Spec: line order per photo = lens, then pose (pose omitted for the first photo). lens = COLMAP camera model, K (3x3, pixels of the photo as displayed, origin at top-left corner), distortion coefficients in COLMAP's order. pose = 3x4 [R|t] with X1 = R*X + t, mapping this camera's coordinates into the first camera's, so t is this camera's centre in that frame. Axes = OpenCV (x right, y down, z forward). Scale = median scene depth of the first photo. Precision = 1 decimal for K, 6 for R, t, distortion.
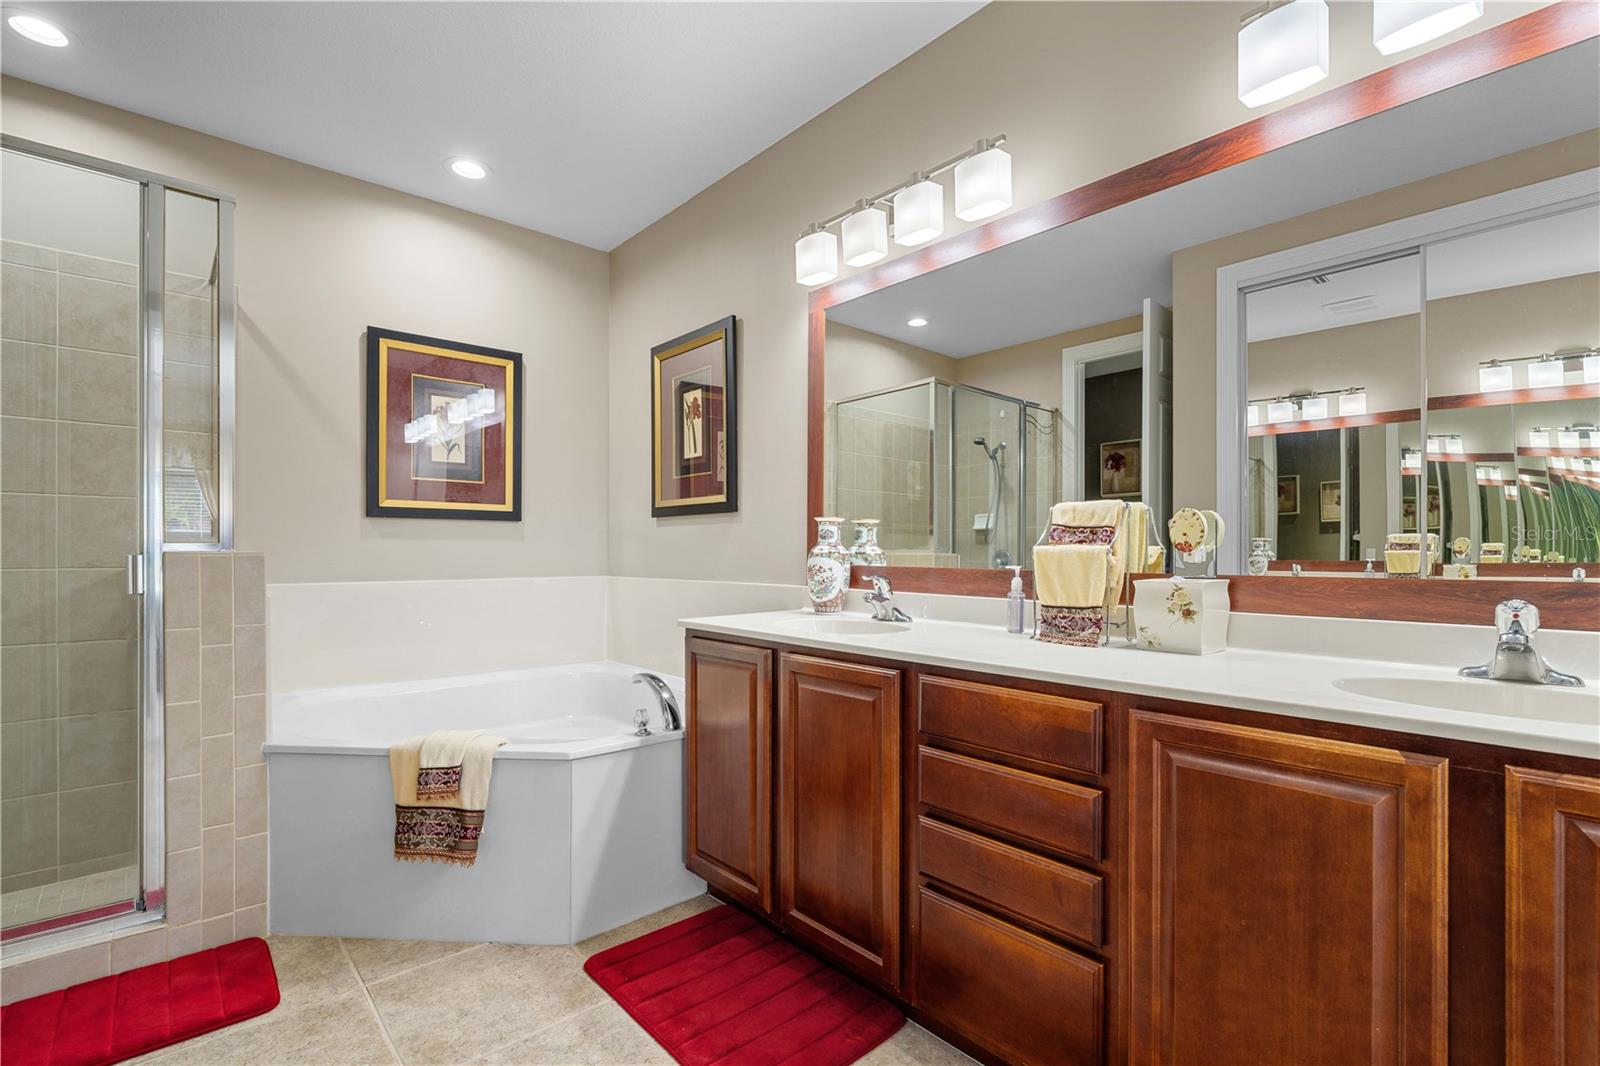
lens RADIAL K [[724.4, 0, 810.2], [0, 724.4, 555.0], [0, 0, 1]] dist [-0.007599, 0.002654]
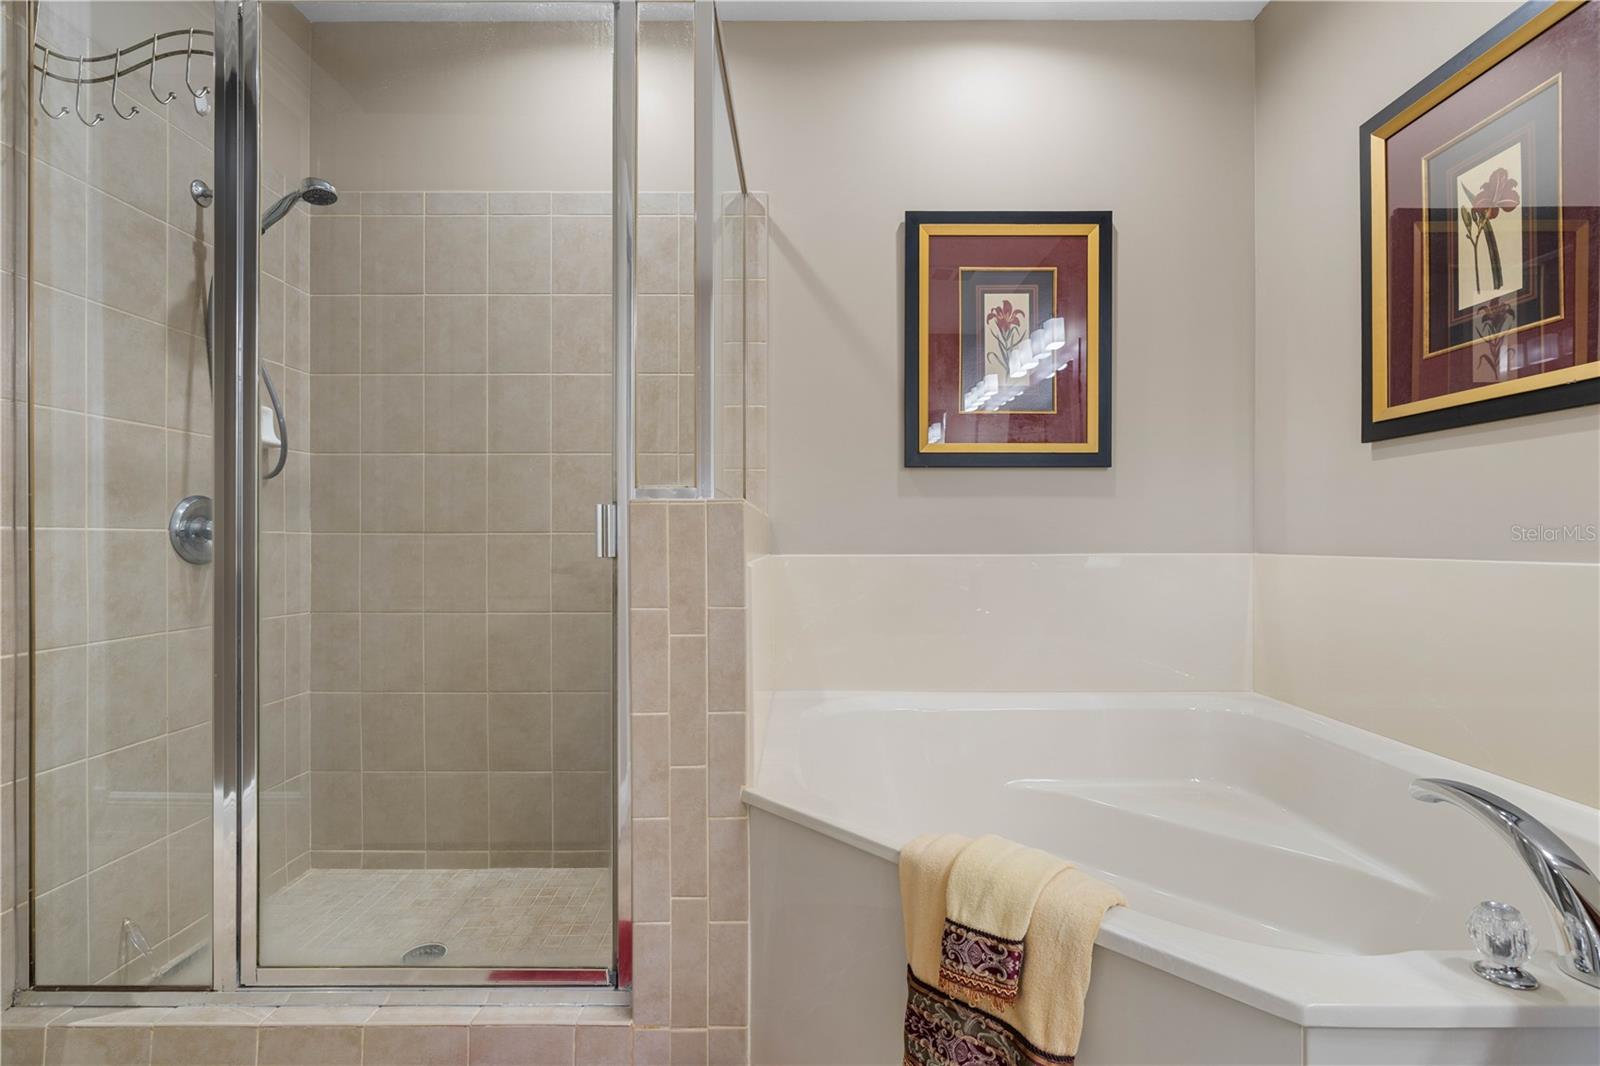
lens RADIAL K [[724.4, 0, 793.5], [0, 724.4, 541.3], [0, 0, 1]] dist [-0.007599, 0.002654]
pose [[0.726363, -0.000942, -0.687310, -0.266292], [0.000844, 1.000000, -0.000479, 0.035036], [0.687310, -0.000232, 0.726364, 0.549466]]
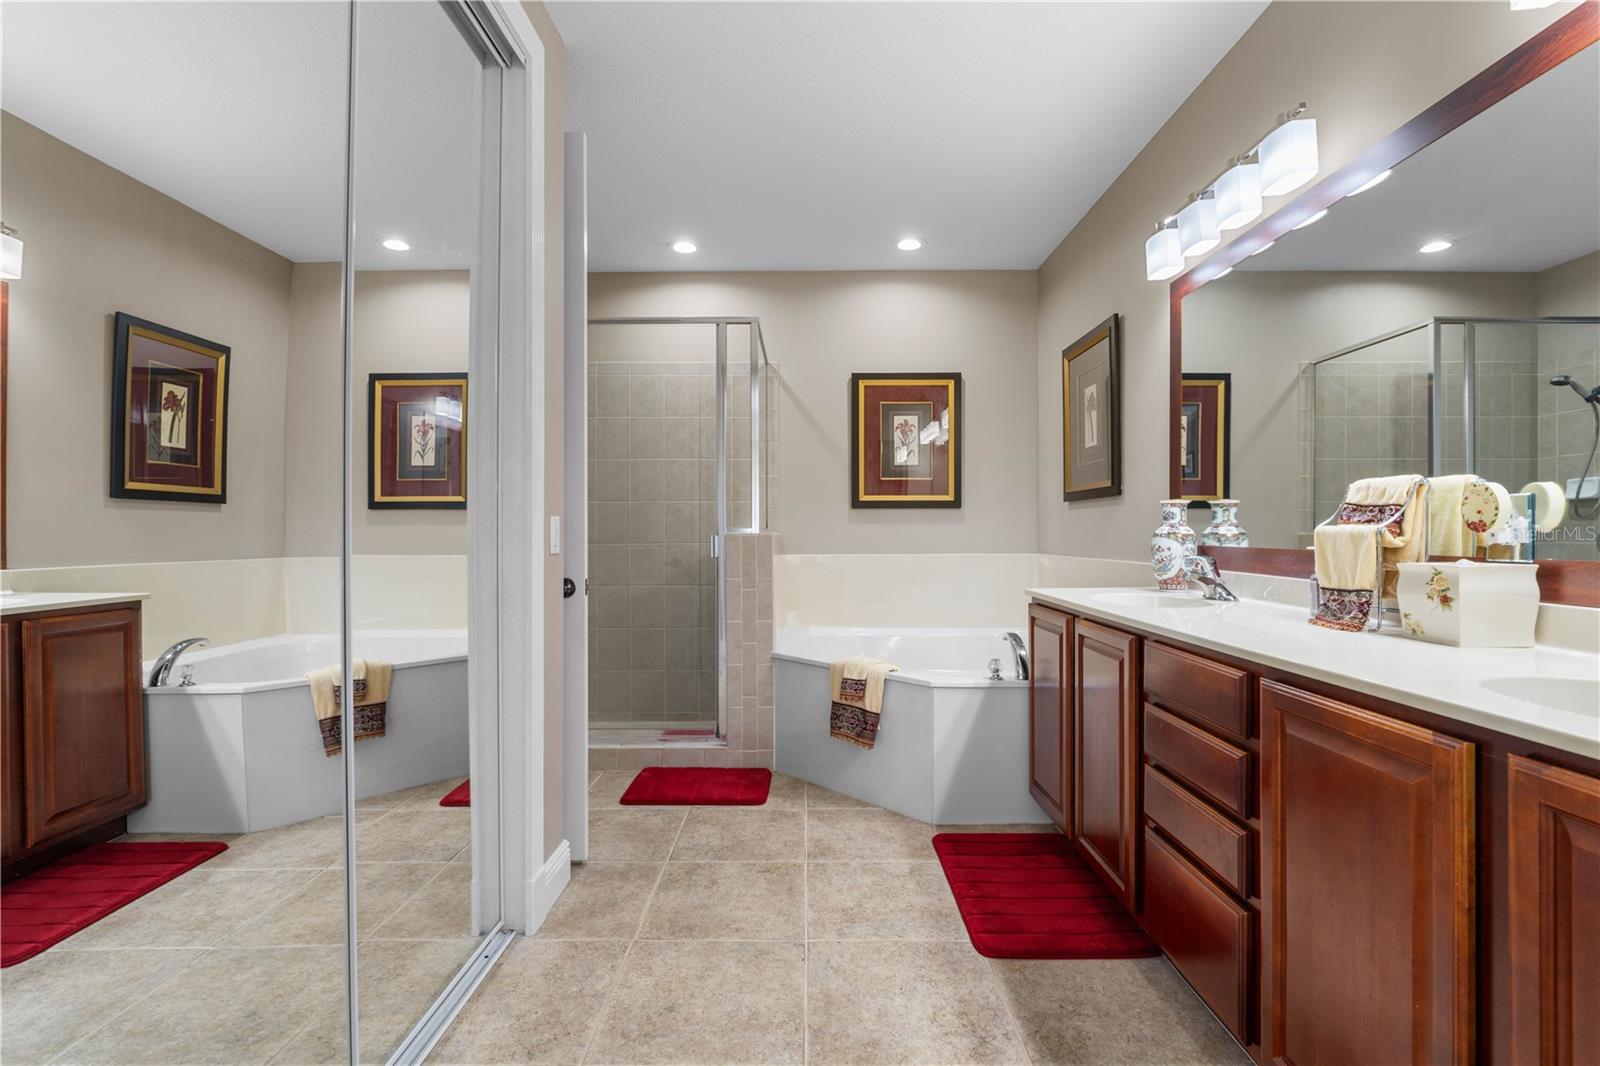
lens RADIAL K [[724.4, 0, 813.2], [0, 724.4, 534.7], [0, 0, 1]] dist [-0.007599, 0.002654]
pose [[0.744568, -0.001292, -0.667545, 0.403702], [0.001523, 0.999999, -0.000236, -0.001758], [0.667545, -0.000841, 0.744569, -0.153435]]
